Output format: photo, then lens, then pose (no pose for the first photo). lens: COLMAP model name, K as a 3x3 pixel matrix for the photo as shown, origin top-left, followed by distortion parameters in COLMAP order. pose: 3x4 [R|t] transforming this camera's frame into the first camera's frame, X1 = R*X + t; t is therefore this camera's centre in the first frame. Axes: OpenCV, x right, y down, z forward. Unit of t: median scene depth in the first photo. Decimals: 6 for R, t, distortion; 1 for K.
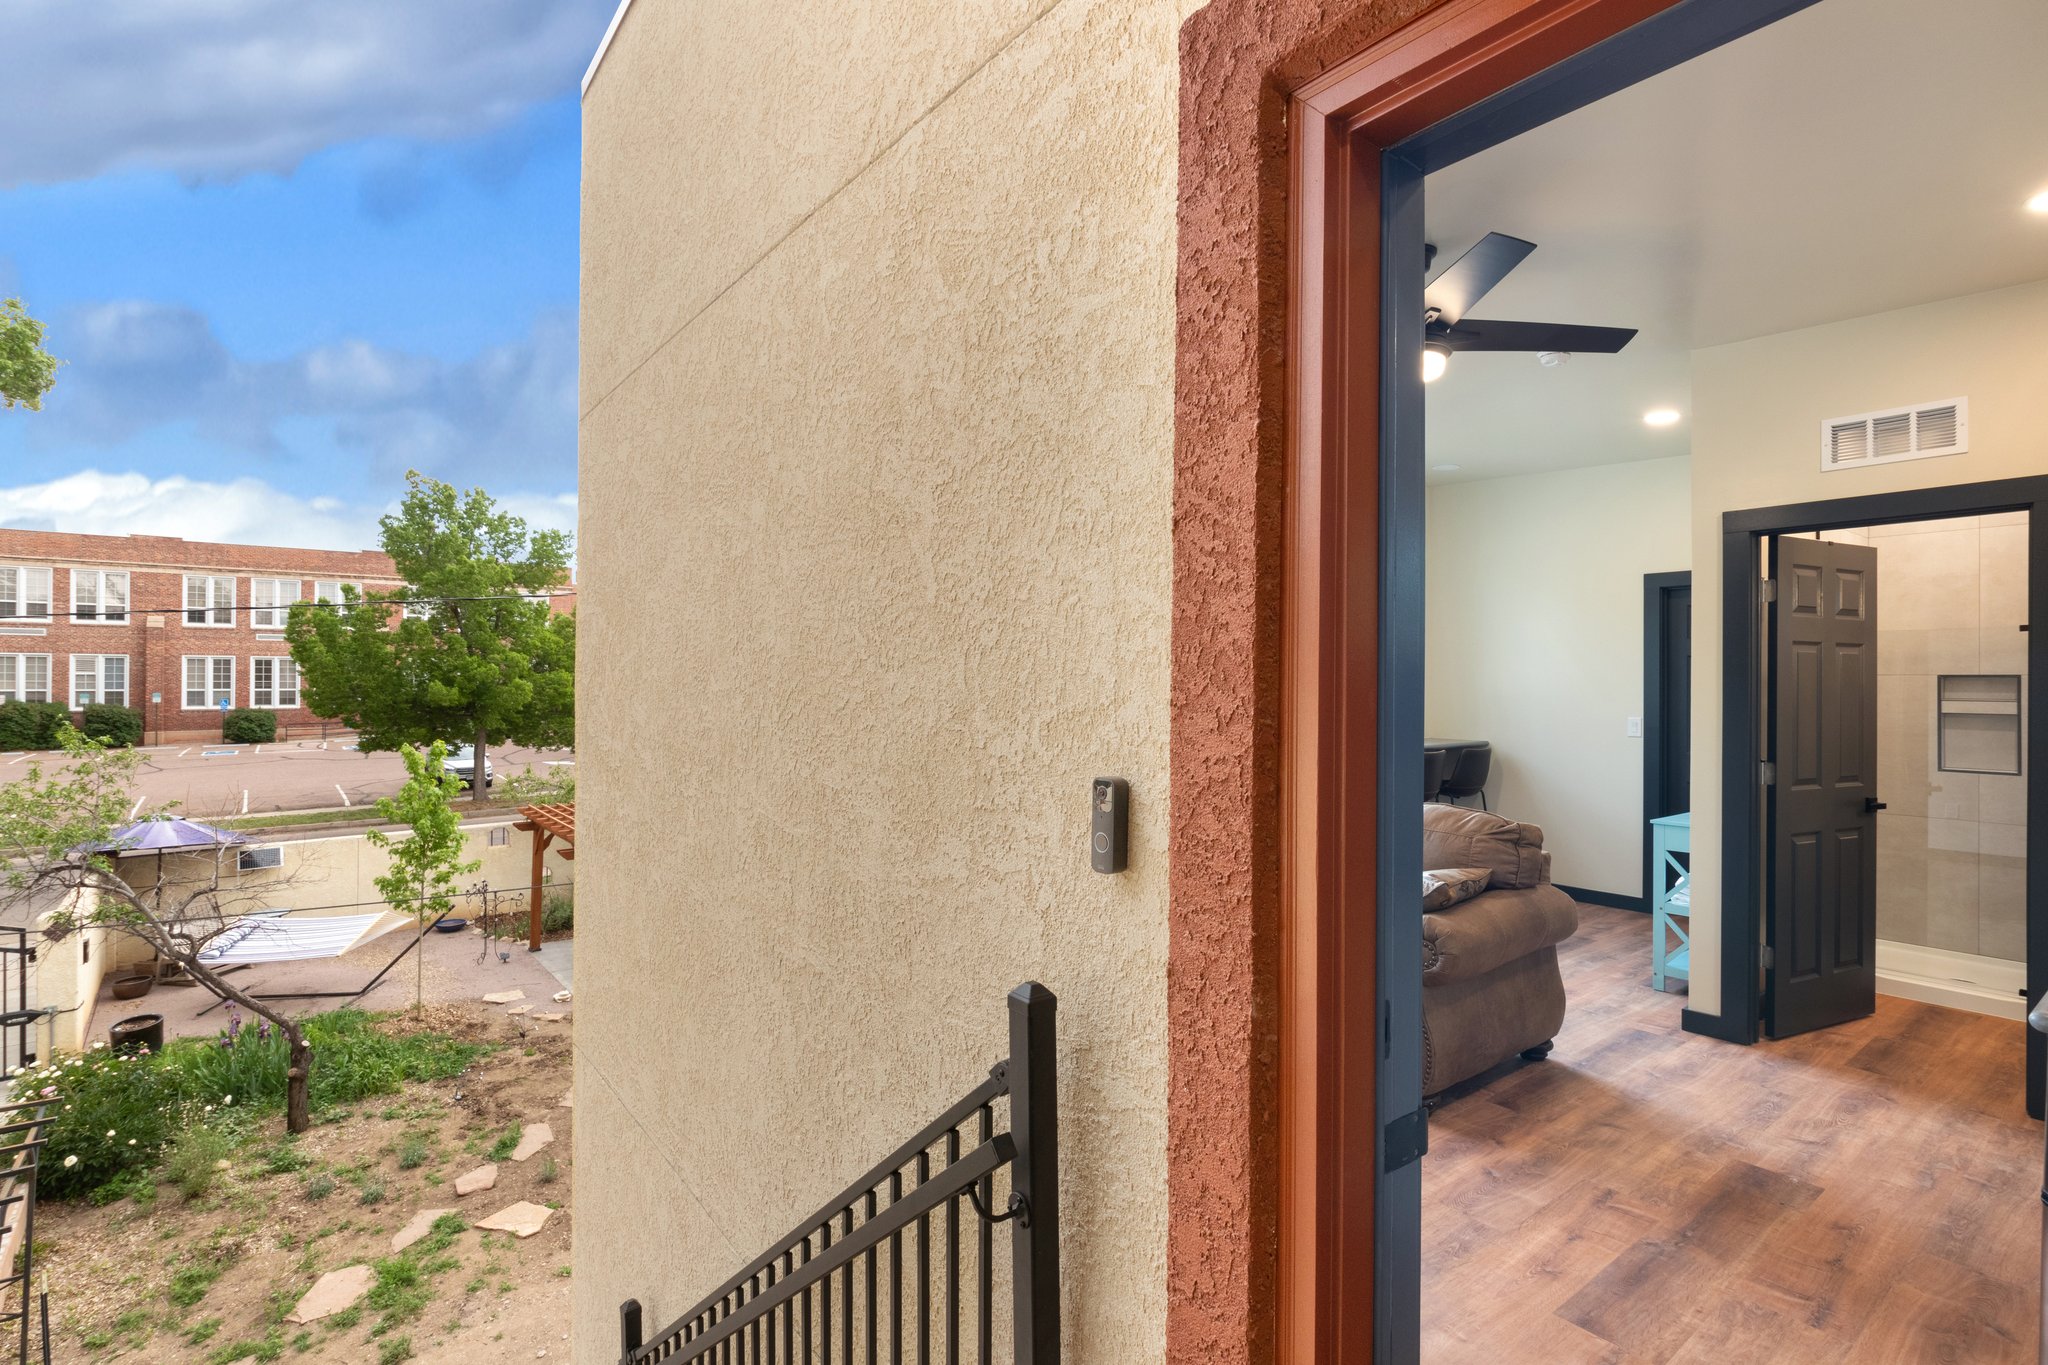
lens RADIAL K [[952.5, 0, 1000.6], [0, 952.5, 676.2], [0, 0, 1]] dist [0.002930, -0.000362]
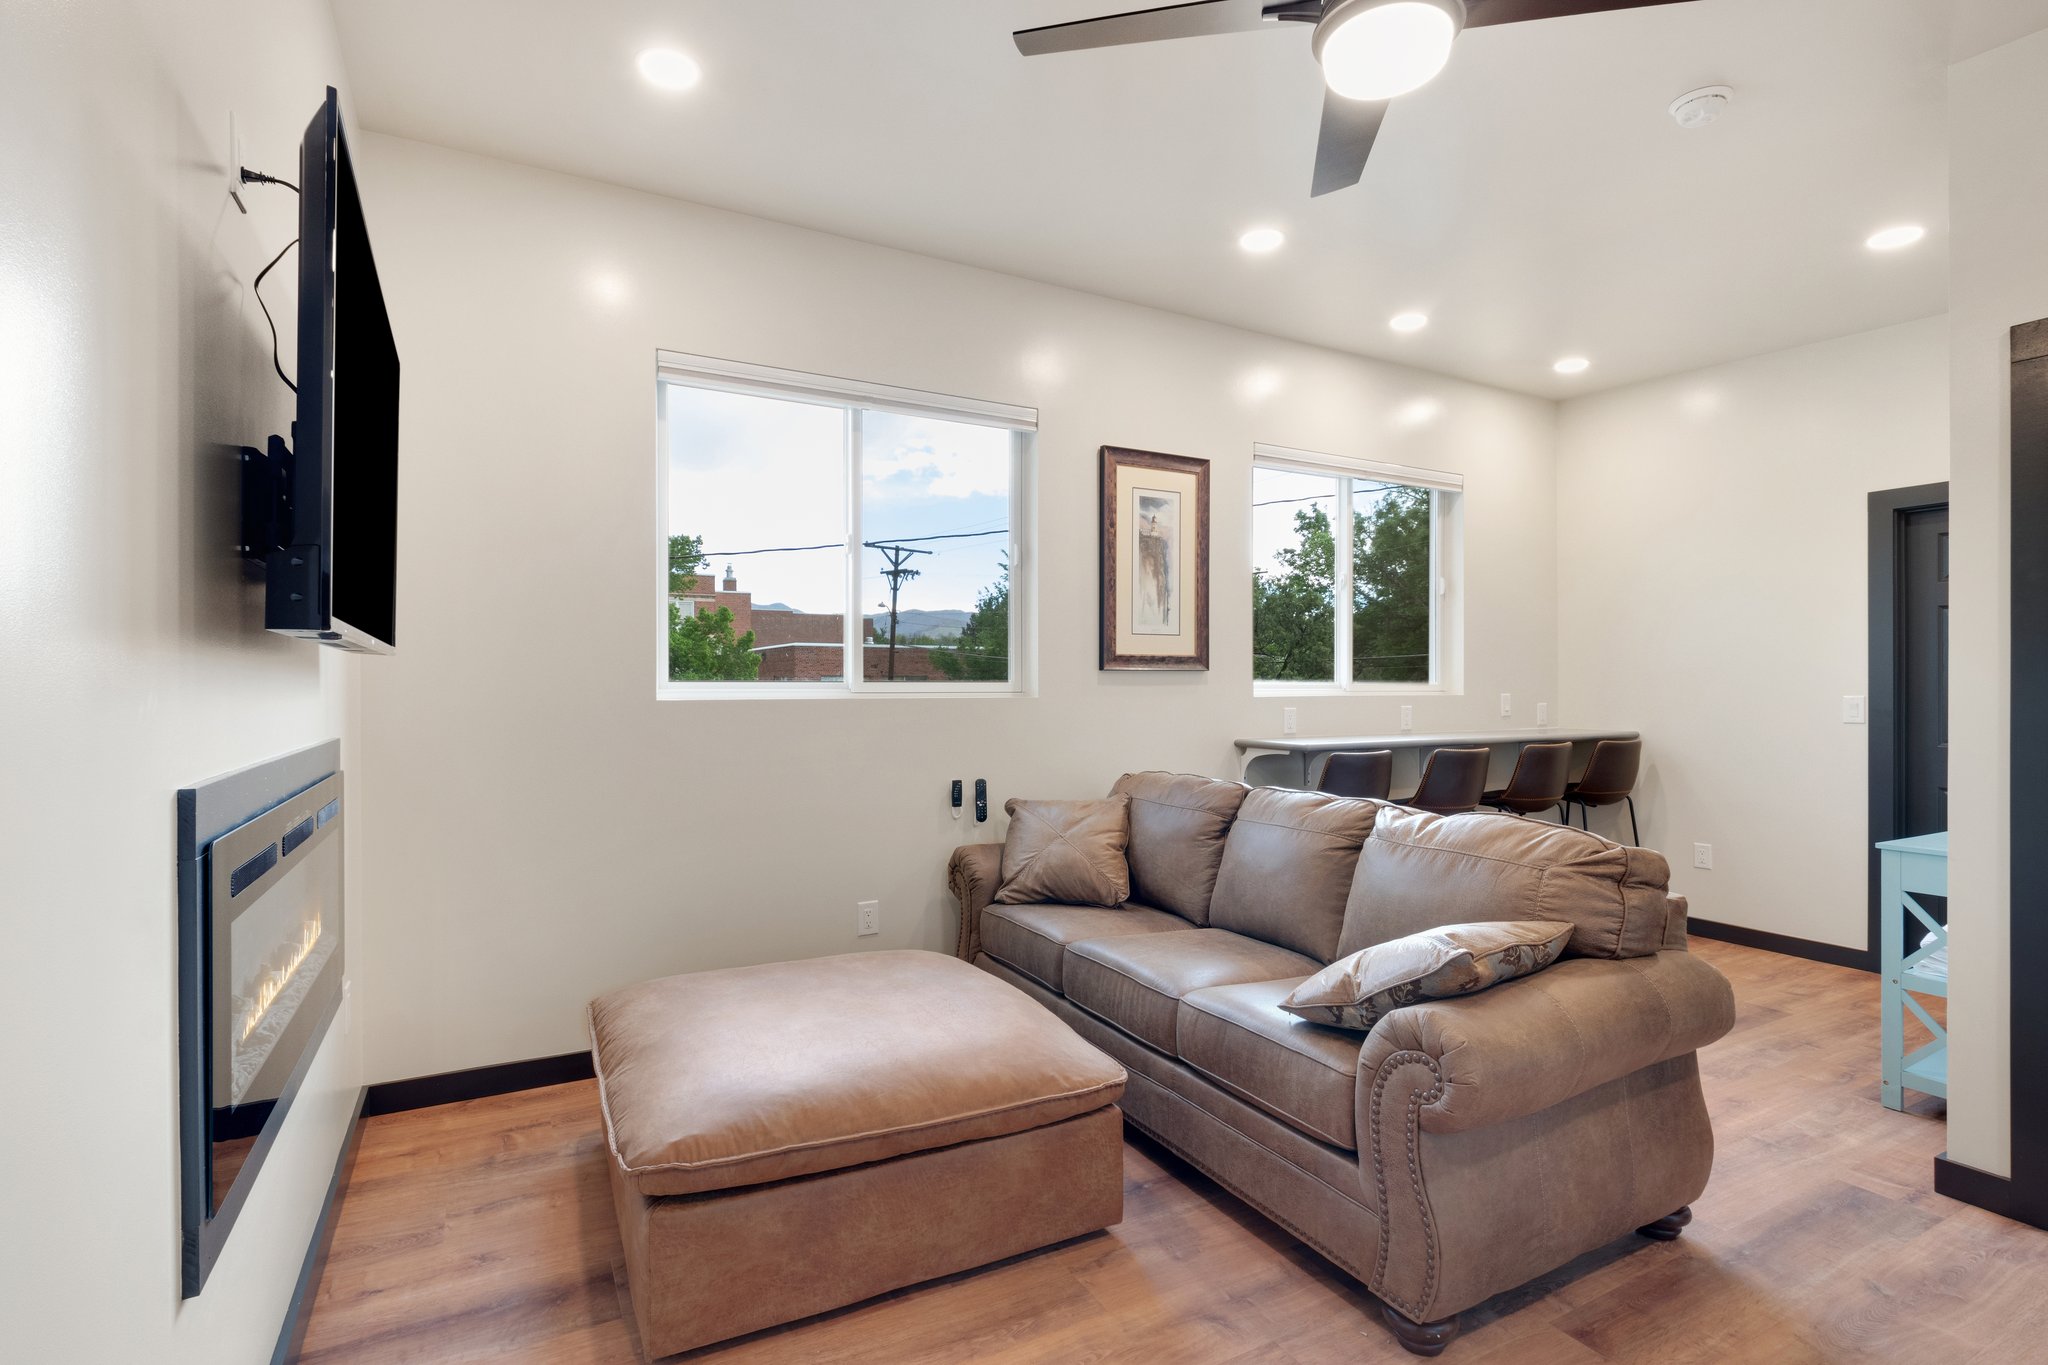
lens RADIAL K [[962.3, 0, 987.8], [0, 962.3, 686.8], [0, 0, 1]] dist [-0.005036, 0.005347]
pose [[0.988145, -0.010075, -0.153190, 0.234966], [0.011487, 0.999899, 0.008332, 0.041838], [0.153091, -0.009992, 0.988162, 0.331772]]
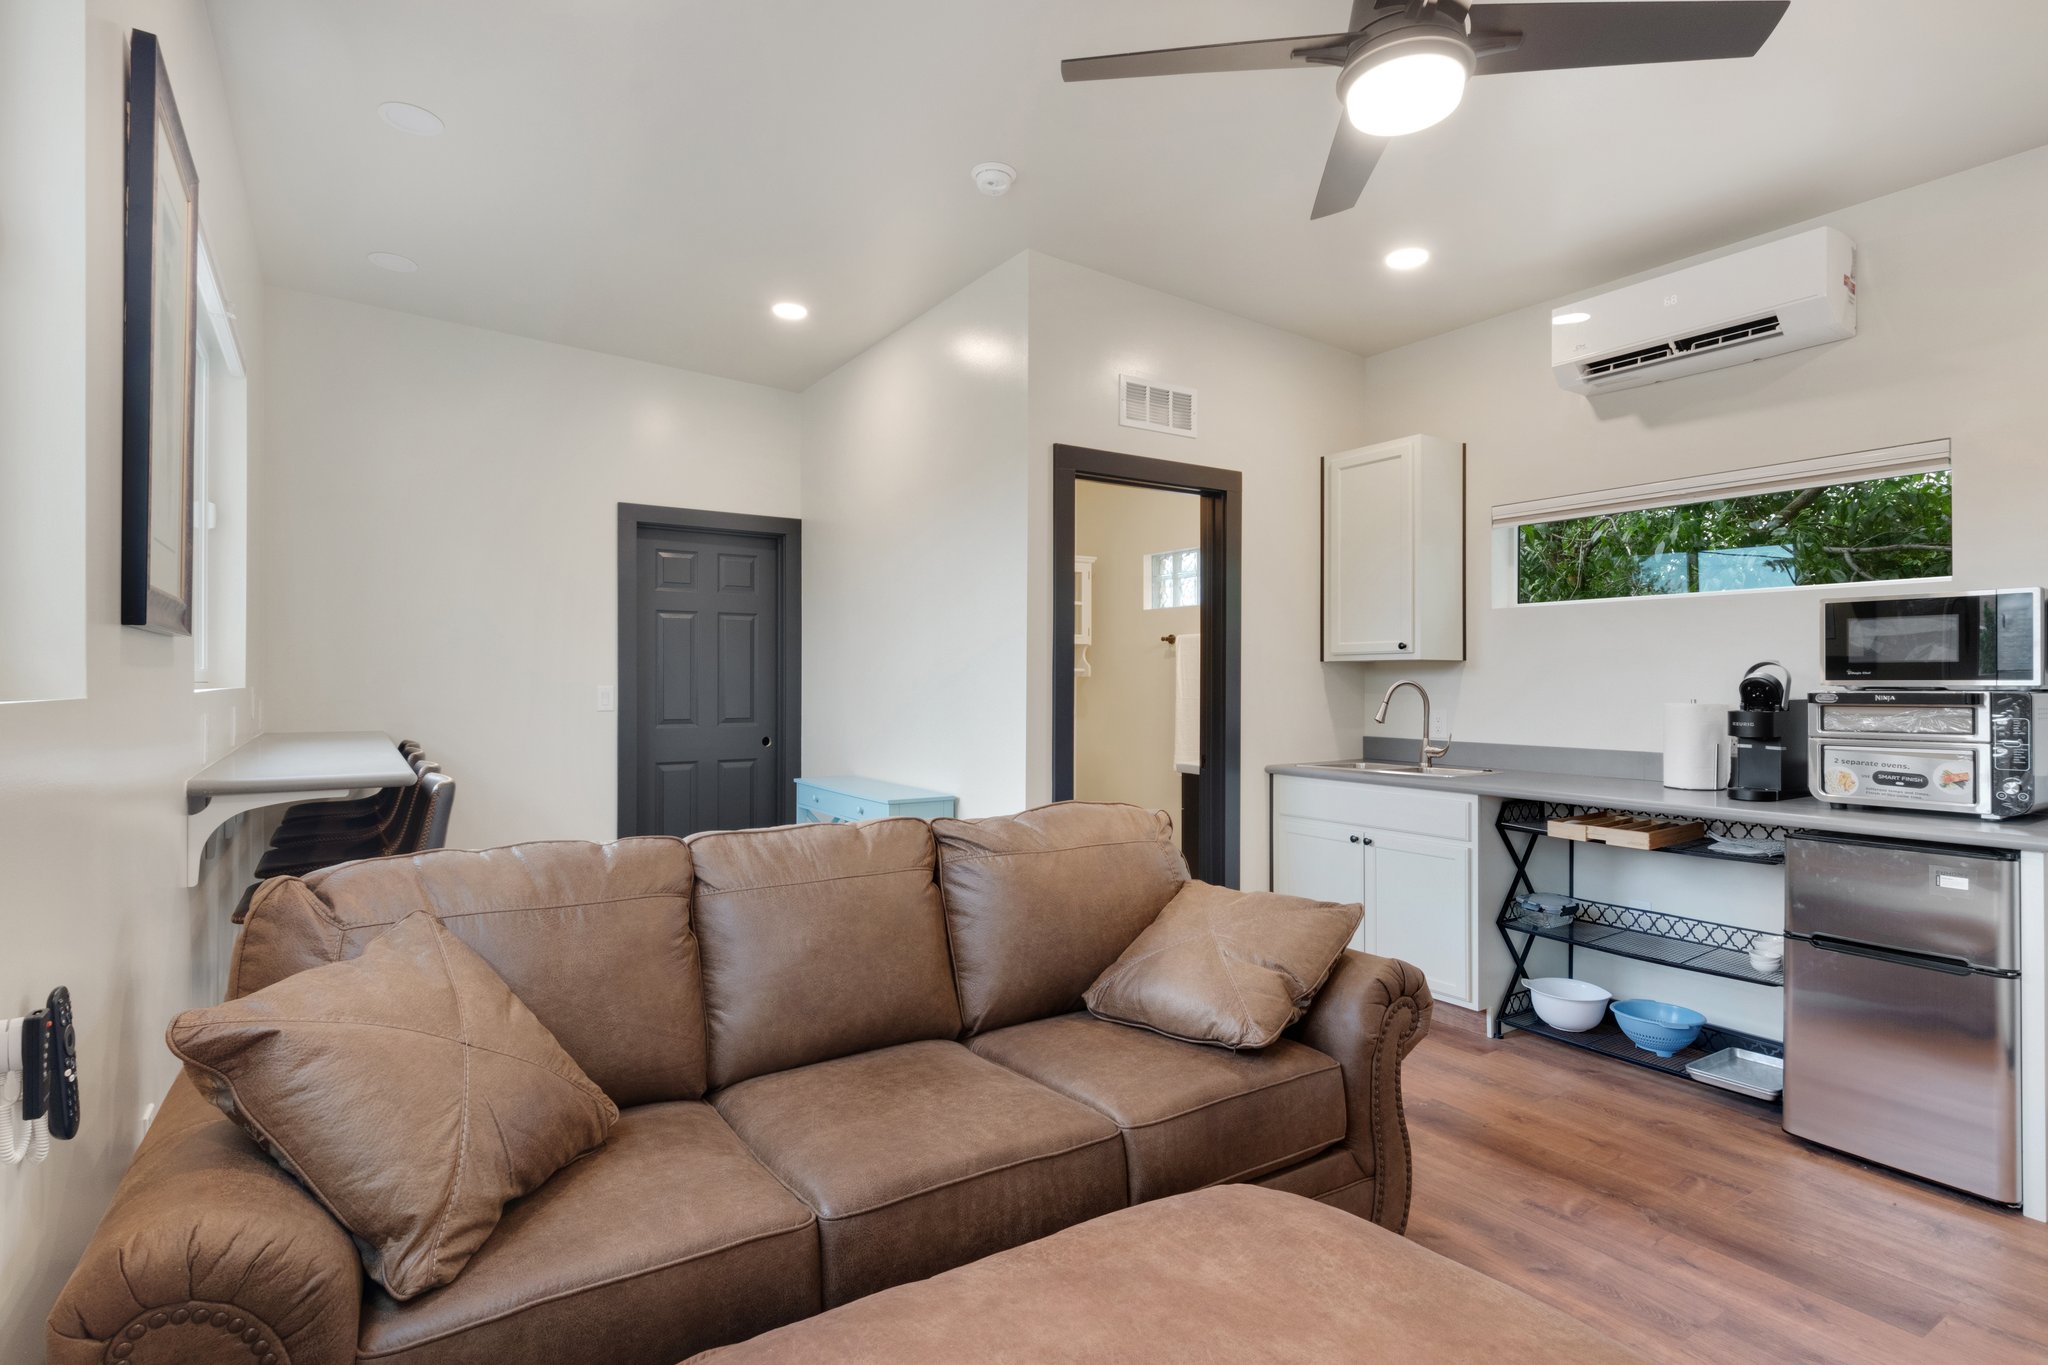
lens RADIAL K [[1026.9, 0, 1024.0], [0, 1026.9, 682.5], [0, 0, 1]] dist [0.002515, 0.000412]
pose [[0.054297, -0.014337, 0.998422, -0.227119], [-0.016046, 0.999755, 0.015229, 0.041497], [-0.998396, -0.016847, 0.054054, 1.018940]]
